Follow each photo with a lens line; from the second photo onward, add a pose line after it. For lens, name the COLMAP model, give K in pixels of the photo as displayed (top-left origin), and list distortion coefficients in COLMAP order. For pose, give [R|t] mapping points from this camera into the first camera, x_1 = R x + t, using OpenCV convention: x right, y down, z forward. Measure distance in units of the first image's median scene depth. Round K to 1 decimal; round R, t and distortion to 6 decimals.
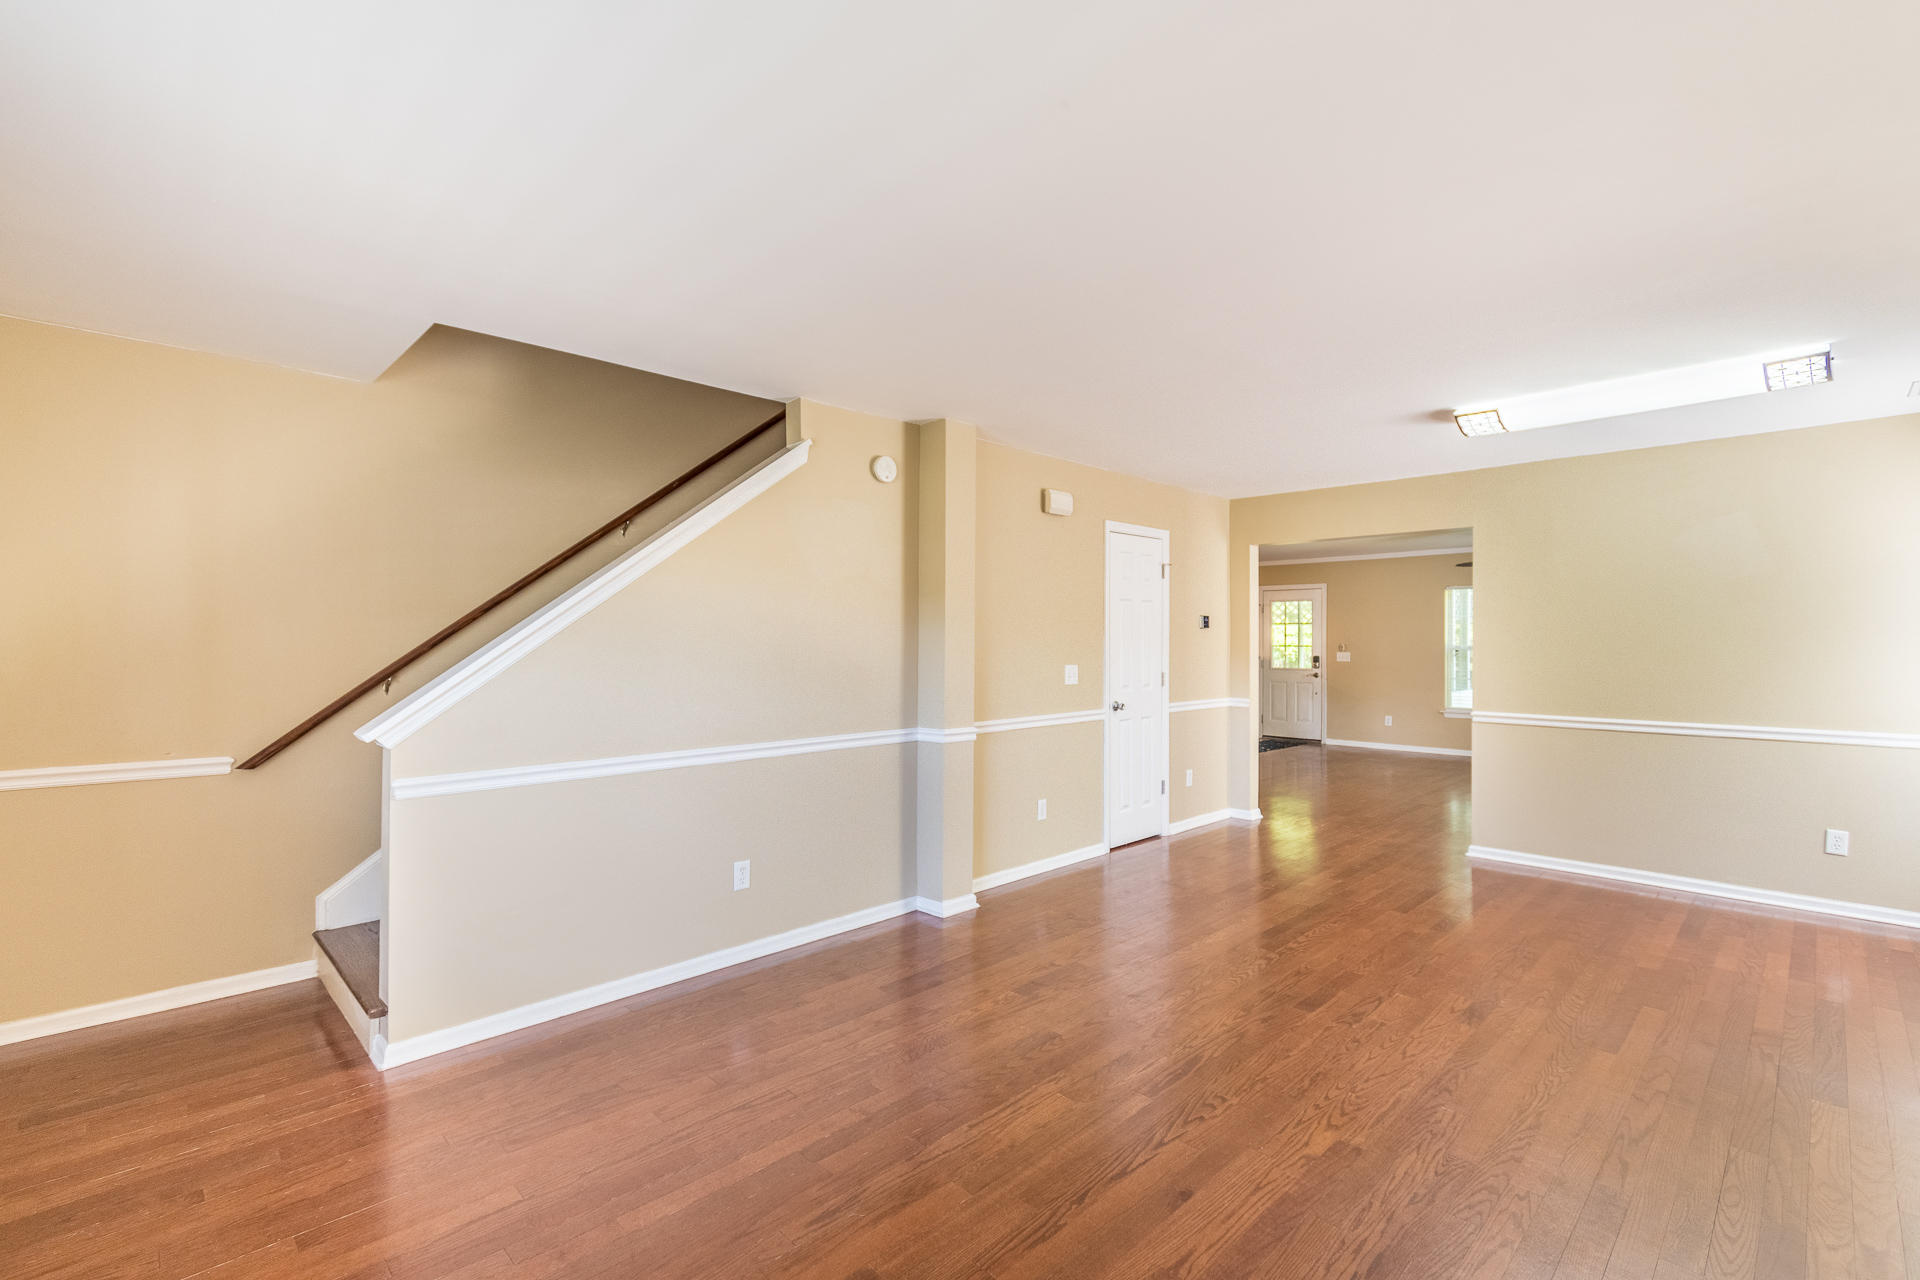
lens RADIAL K [[855.7, 0, 946.1], [0, 855.7, 642.4], [0, 0, 1]] dist [0.005993, 0.000869]
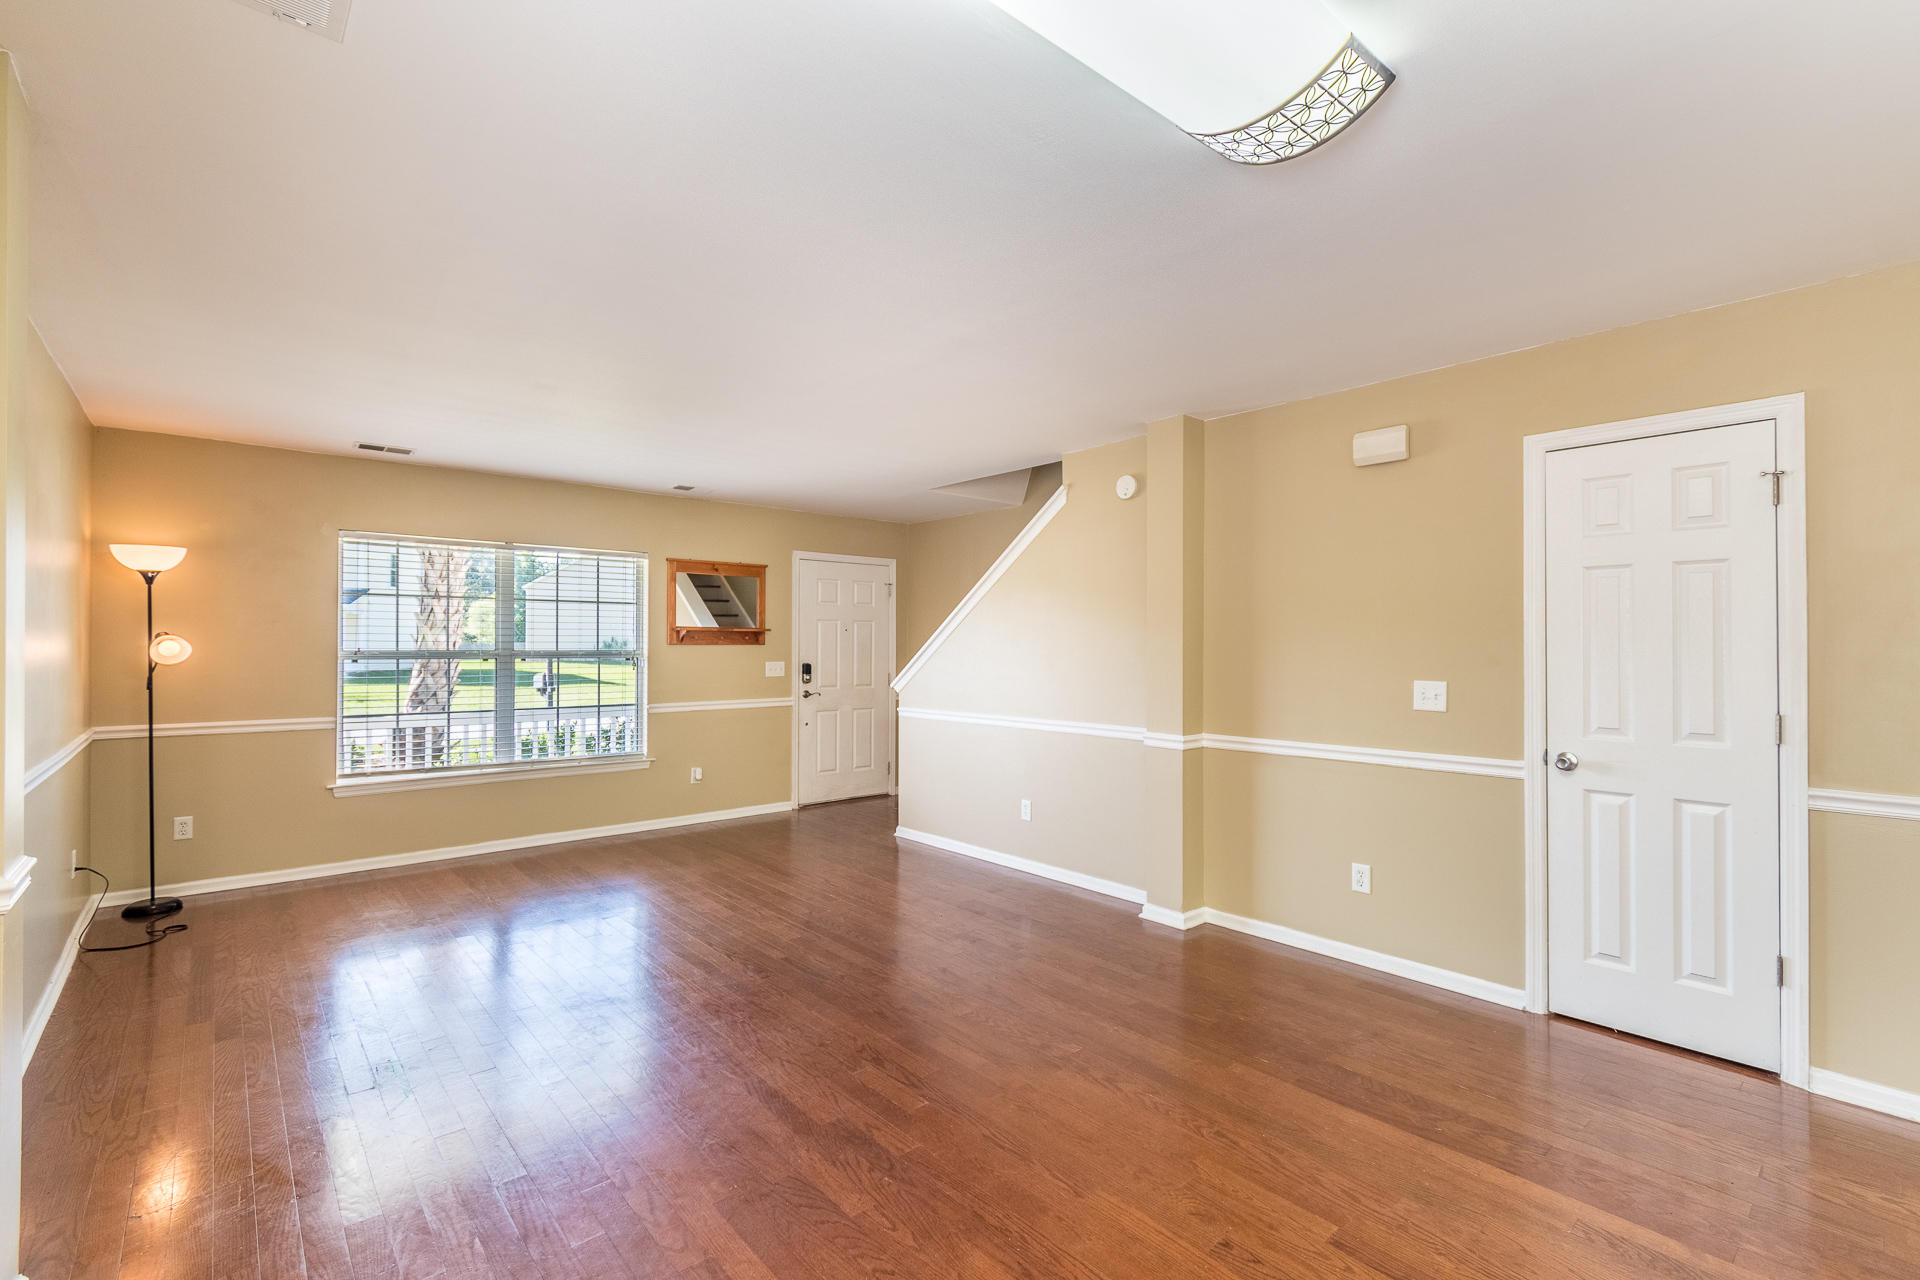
lens RADIAL K [[855.7, 0, 966.8], [0, 855.7, 640.8], [0, 0, 1]] dist [0.005993, 0.000869]
pose [[-0.071479, -0.000525, -0.997442, 1.003529], [0.005197, 0.999986, -0.000899, -0.007723], [0.997429, -0.005248, -0.071476, 0.844888]]
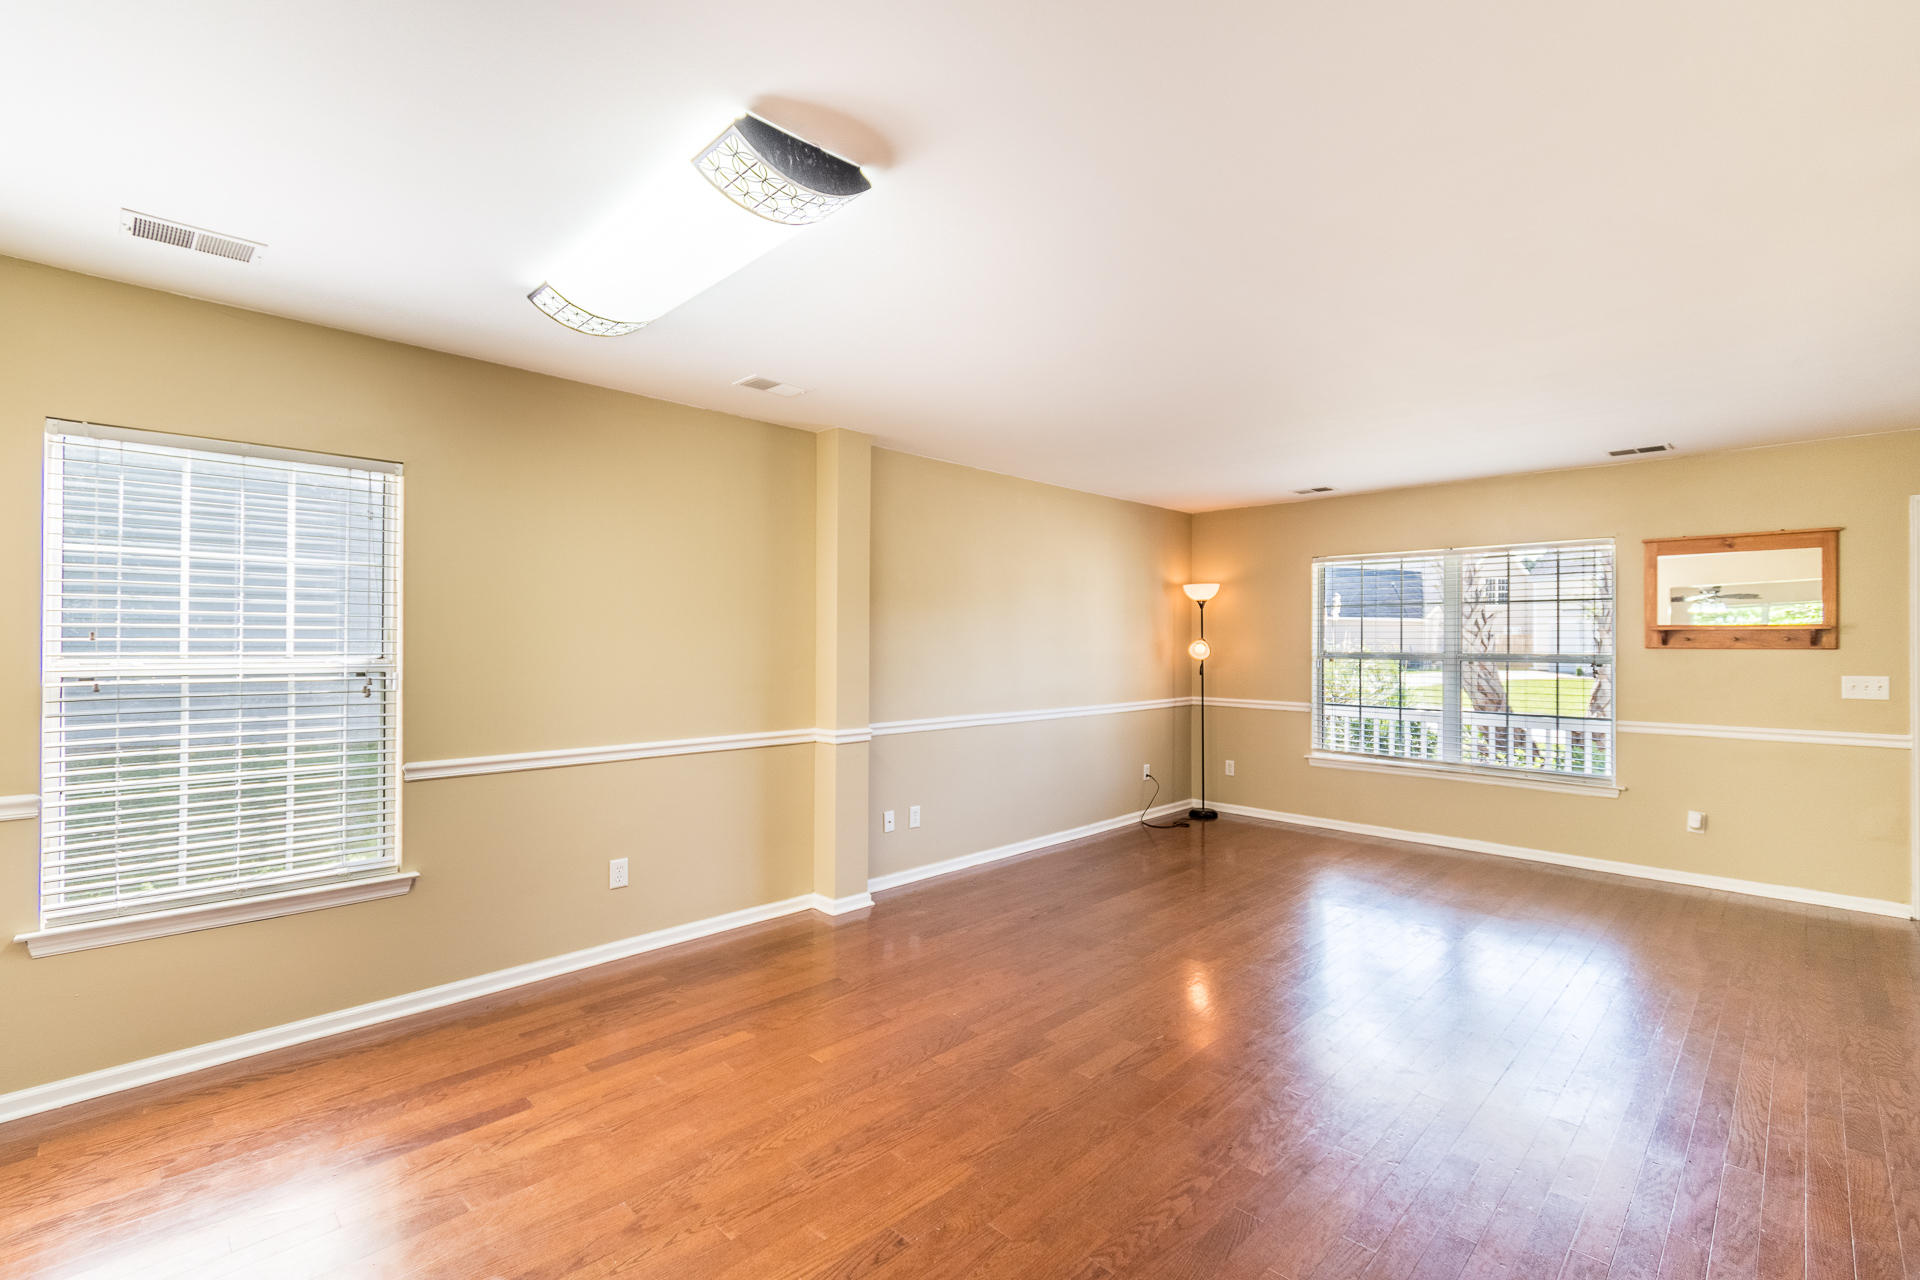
lens RADIAL K [[855.7, 0, 965.1], [0, 855.7, 634.5], [0, 0, 1]] dist [0.005993, 0.000869]
pose [[-1.000000, -0.000167, -0.000064, 0.497292], [-0.000166, 0.999842, -0.017792, -0.003194], [0.000067, -0.017792, -0.999842, 1.418517]]
